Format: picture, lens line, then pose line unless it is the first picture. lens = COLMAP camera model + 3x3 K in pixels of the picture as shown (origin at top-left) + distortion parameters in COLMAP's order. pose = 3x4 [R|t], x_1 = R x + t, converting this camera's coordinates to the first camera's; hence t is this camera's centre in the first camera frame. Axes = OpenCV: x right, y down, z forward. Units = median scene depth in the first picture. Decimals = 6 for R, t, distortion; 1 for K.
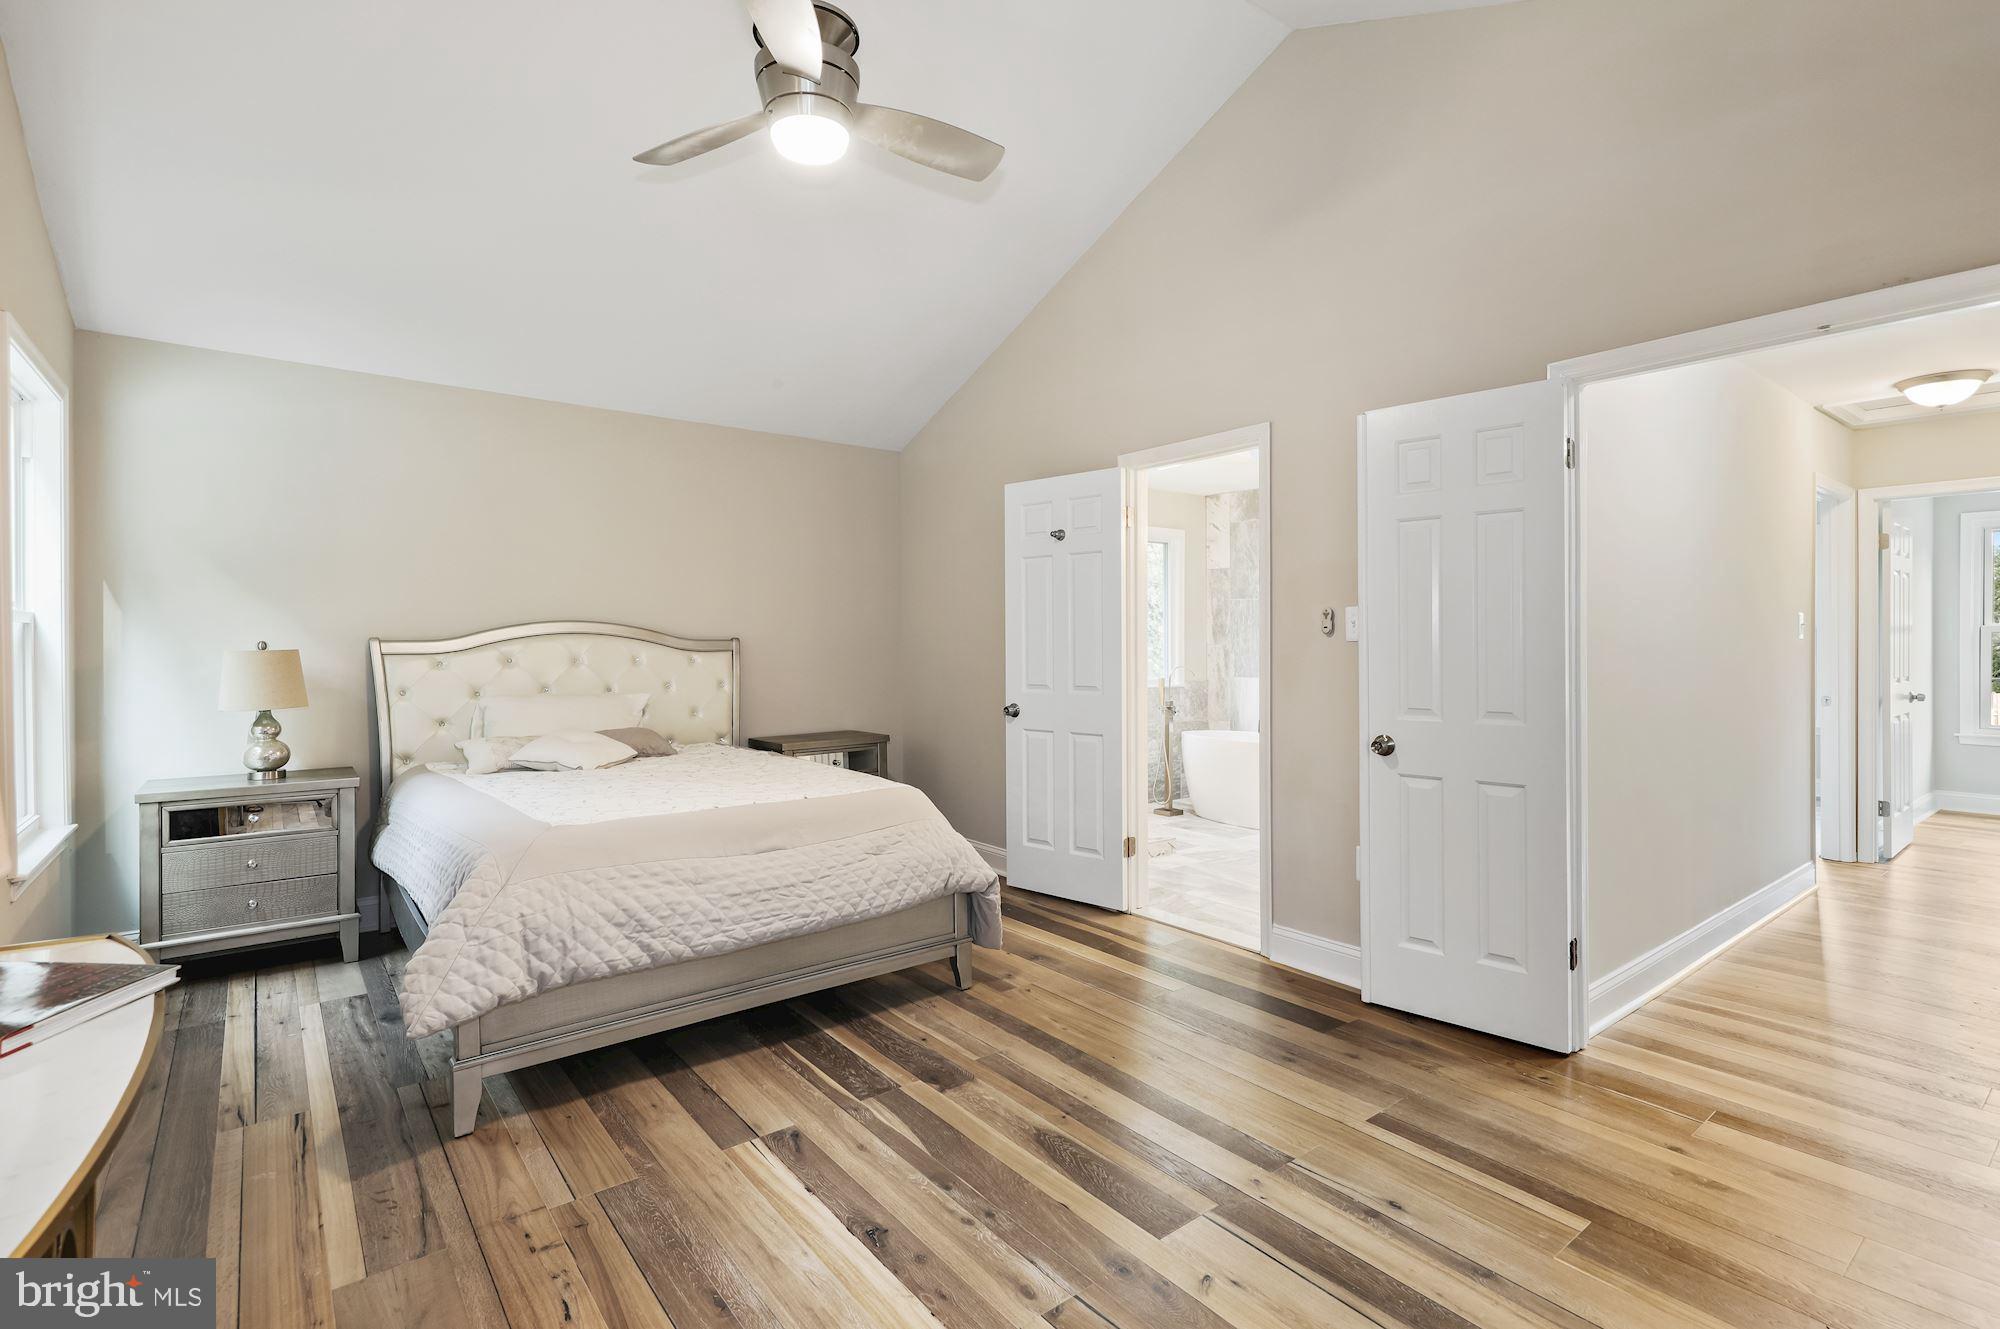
lens RADIAL K [[939.9, 0, 992.8], [0, 939.9, 658.9], [0, 0, 1]] dist [0.009549, -0.000166]
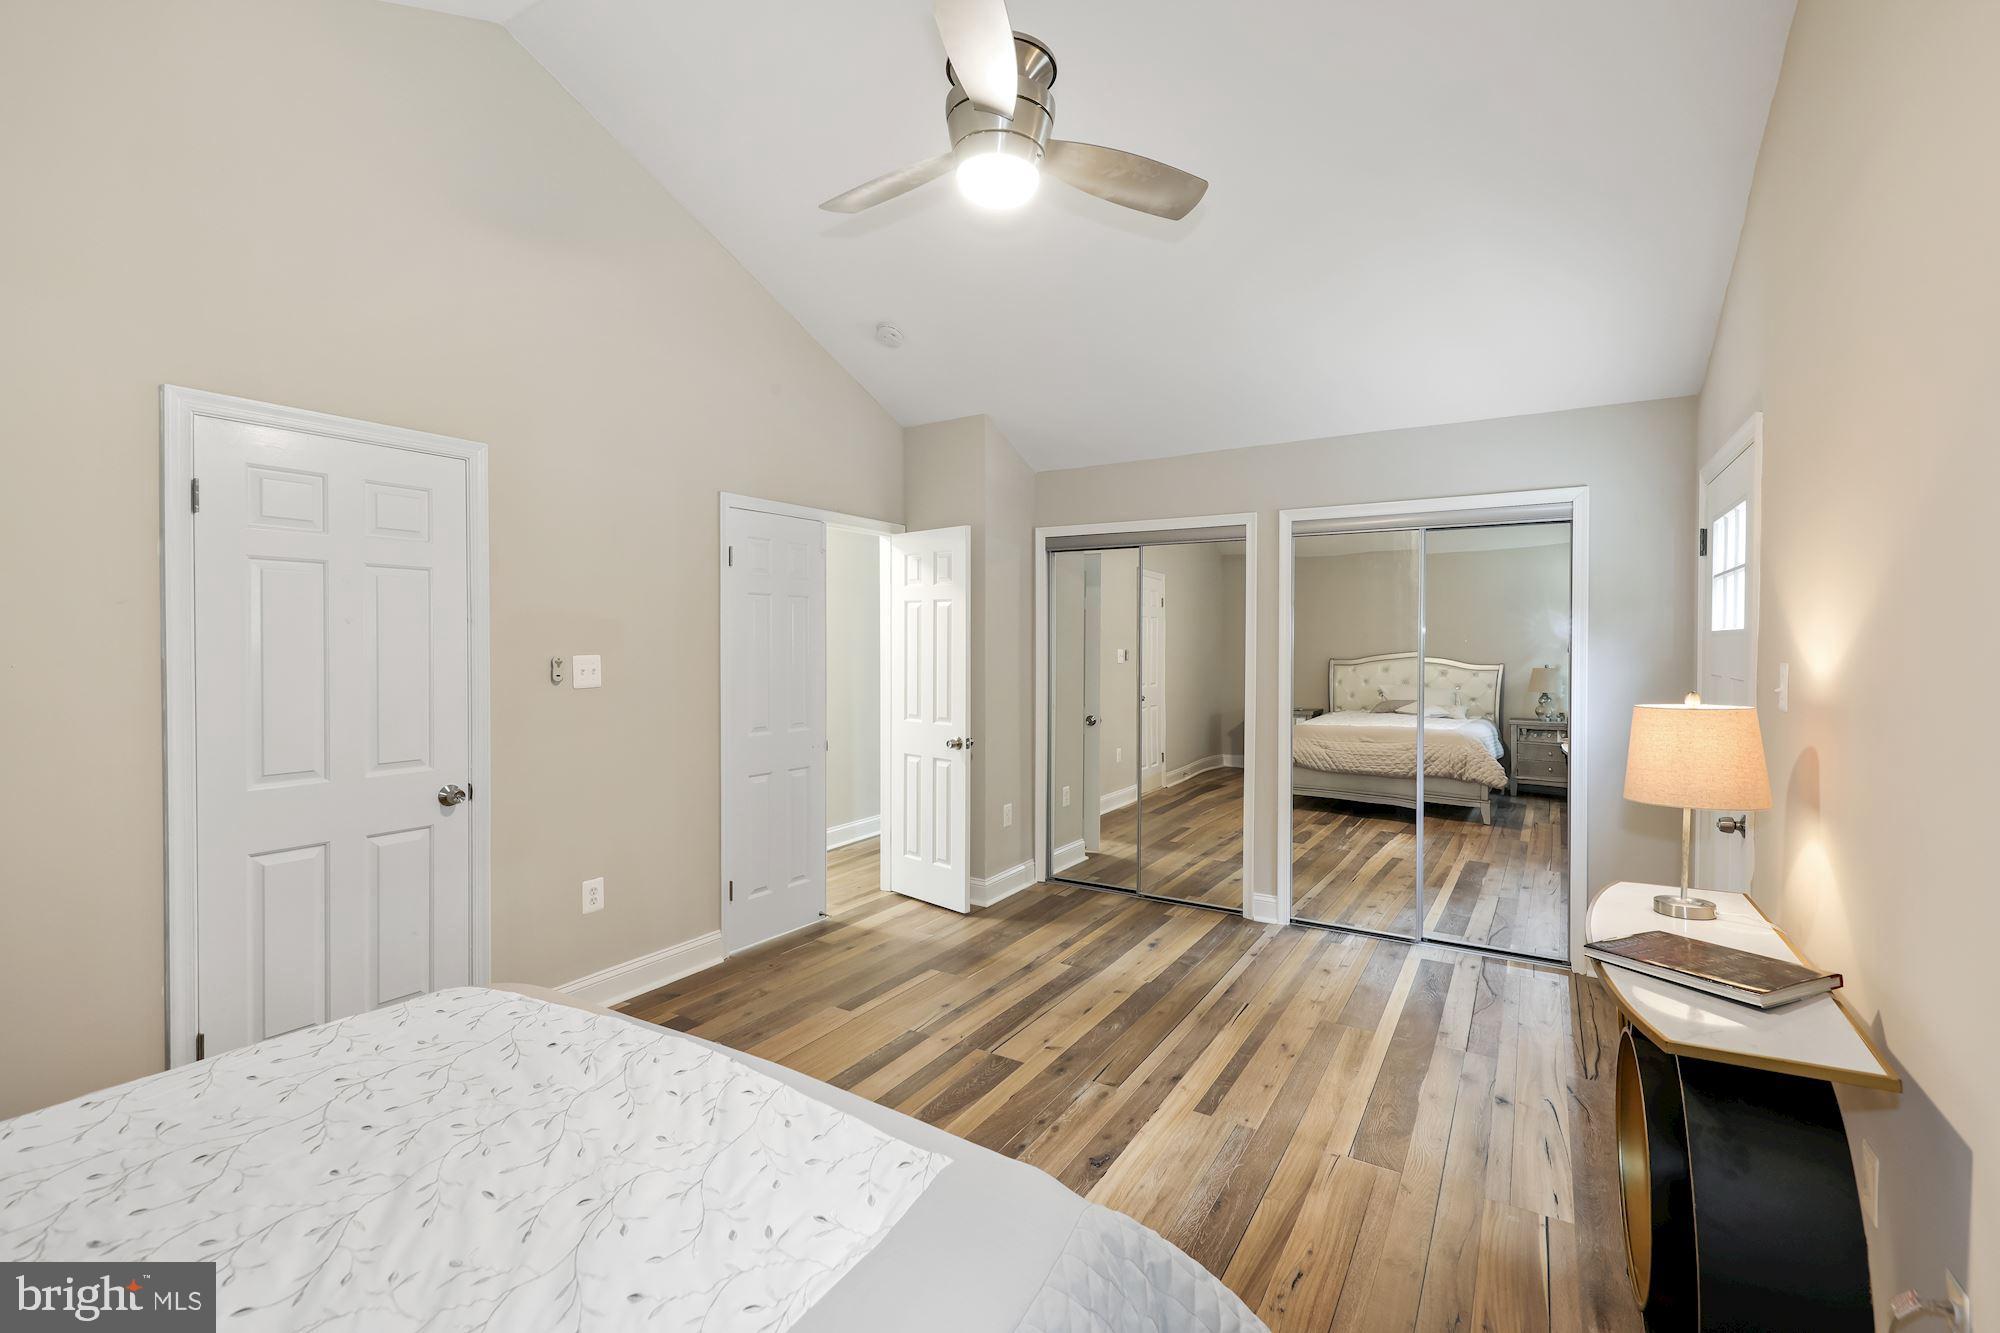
lens RADIAL K [[894.1, 0, 999.1], [0, 894.1, 657.1], [0, 0, 1]] dist [0.000661, 0.000032]
pose [[-0.356139, -0.009818, 0.934381, -0.910462], [0.019133, 0.999659, 0.017796, -0.079541], [-0.934237, 0.024216, -0.355830, 1.158928]]
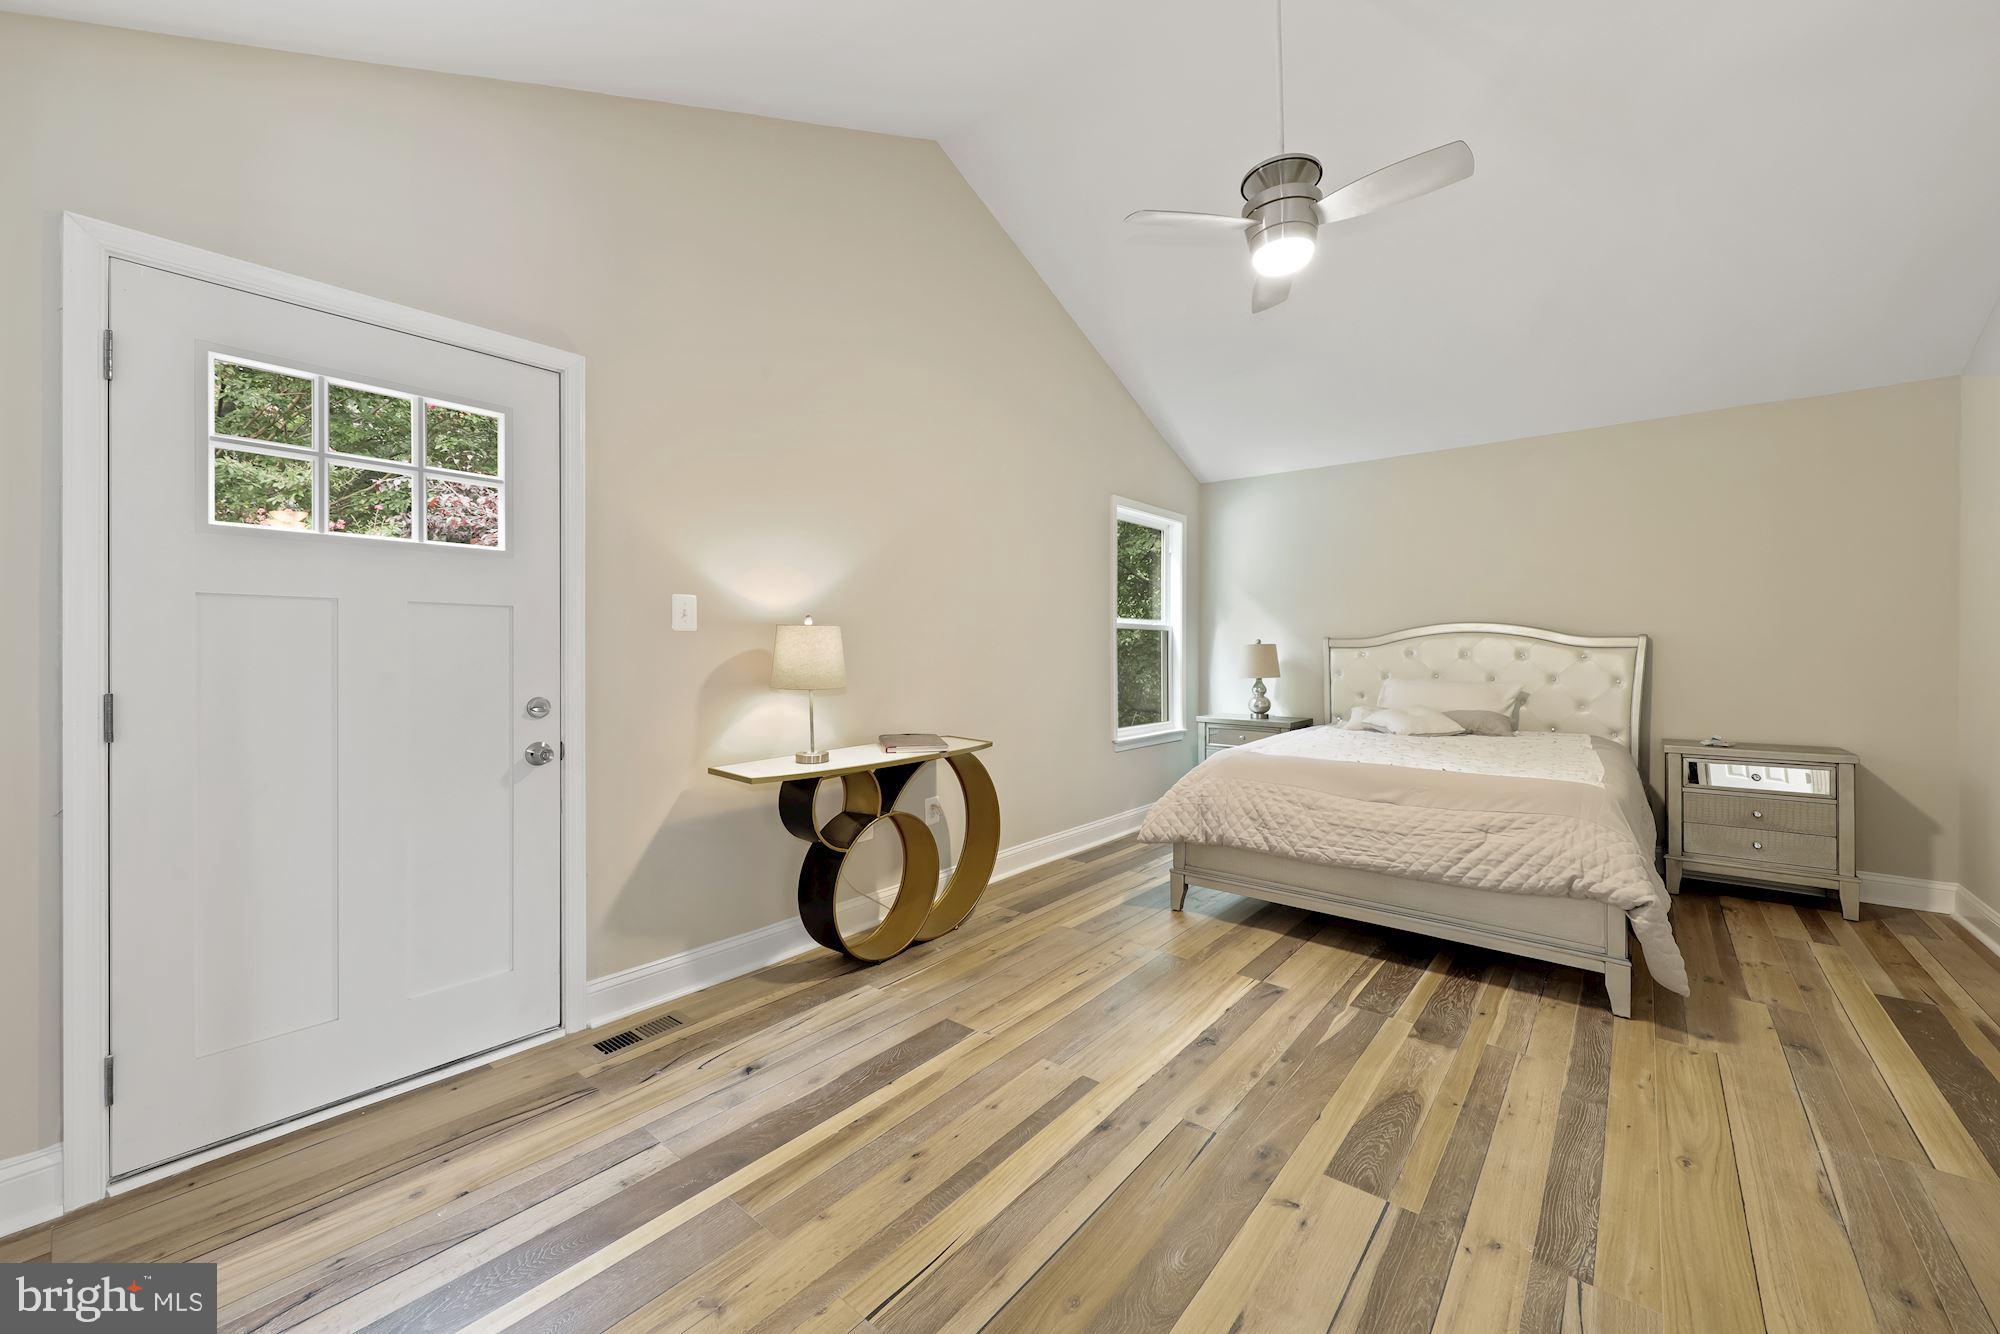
lens RADIAL K [[756.4, 0, 996.5], [0, 756.4, 650.3], [0, 0, 1]] dist [0.000475, 0.000010]
pose [[0.209266, 0.004884, -0.977847, 0.694767], [-0.023173, 0.999731, 0.000035, 0.018876], [0.977584, 0.022652, 0.209323, 0.325010]]
